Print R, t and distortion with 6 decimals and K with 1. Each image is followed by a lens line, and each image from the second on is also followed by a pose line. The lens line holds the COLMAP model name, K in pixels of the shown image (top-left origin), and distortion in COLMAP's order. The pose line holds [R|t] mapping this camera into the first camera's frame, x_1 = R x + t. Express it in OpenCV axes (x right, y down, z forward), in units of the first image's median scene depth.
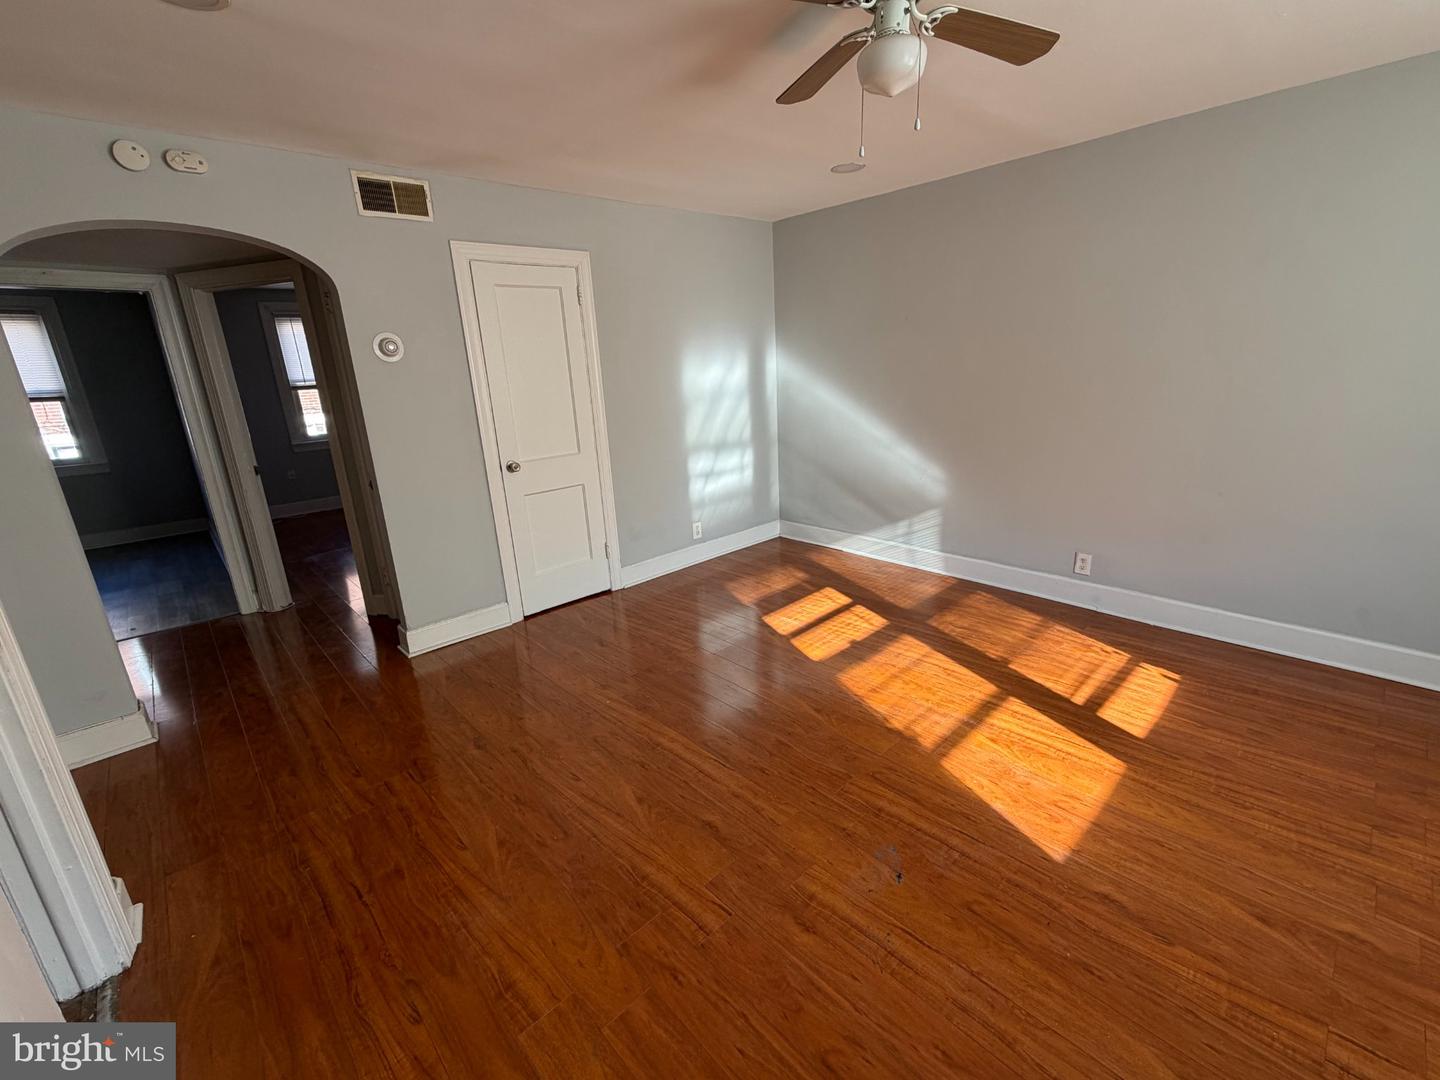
lens RADIAL K [[618.5, 0, 715.5], [0, 618.5, 525.8], [0, 0, 1]] dist [-0.004032, -0.000345]
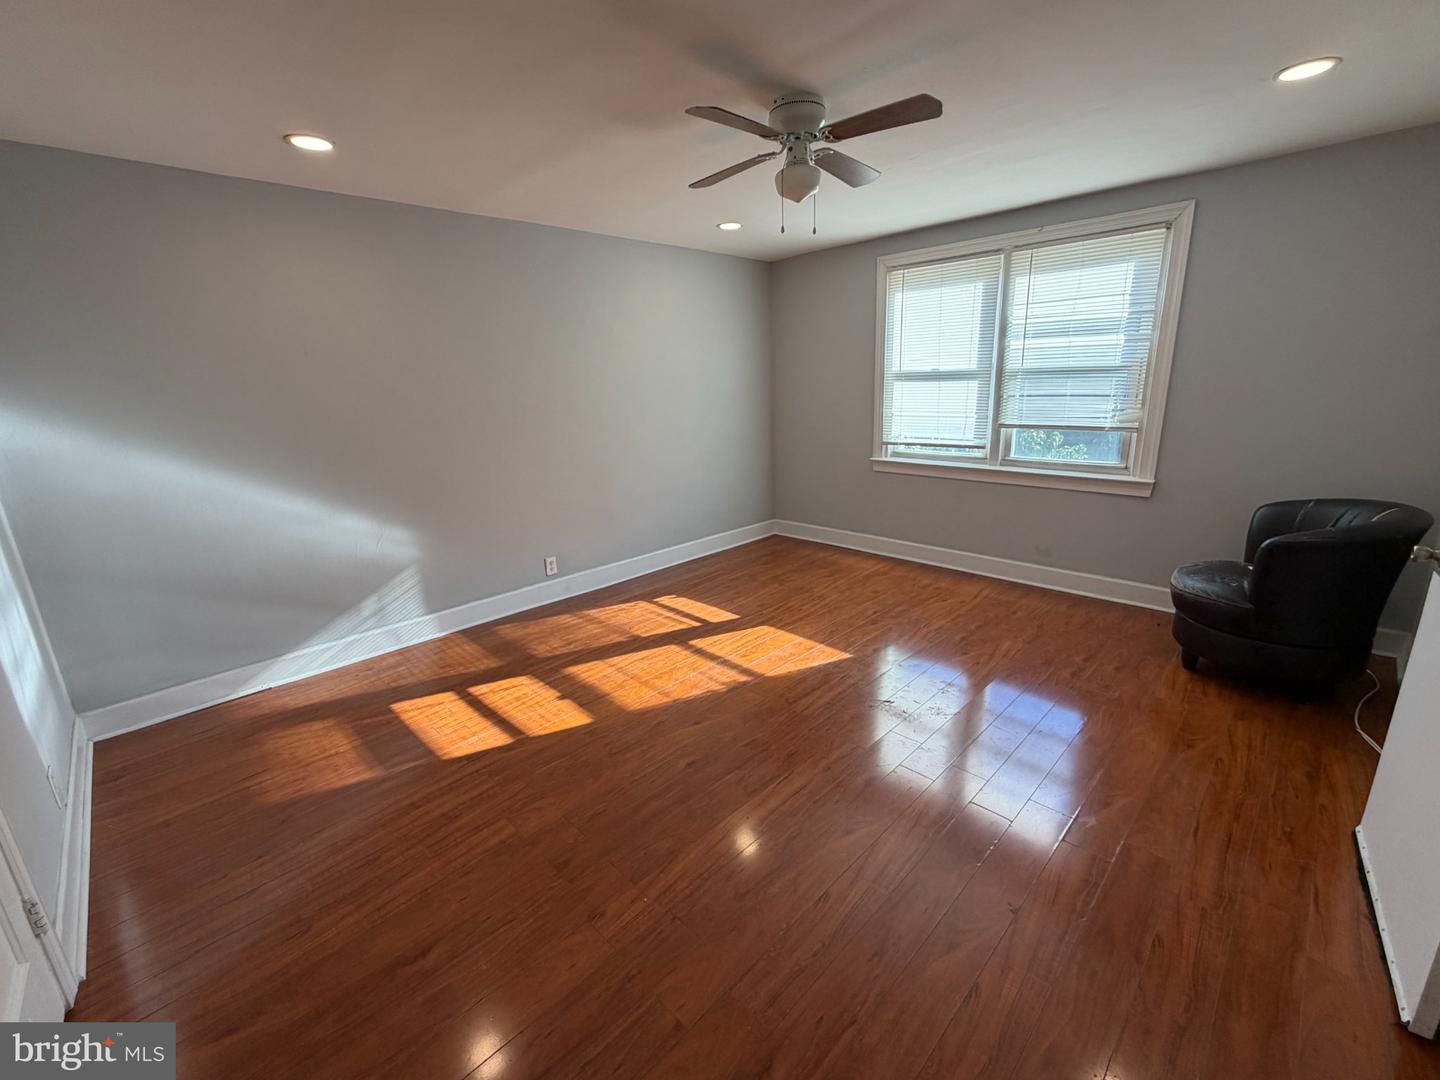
lens RADIAL K [[607.6, 0, 723.5], [0, 607.6, 544.2], [0, 0, 1]] dist [-0.003526, -0.000210]
pose [[-0.043029, -0.220490, 0.974440, -0.639865], [0.293147, 0.929626, 0.223295, -0.162080], [-0.955099, 0.295262, 0.024635, 0.708663]]
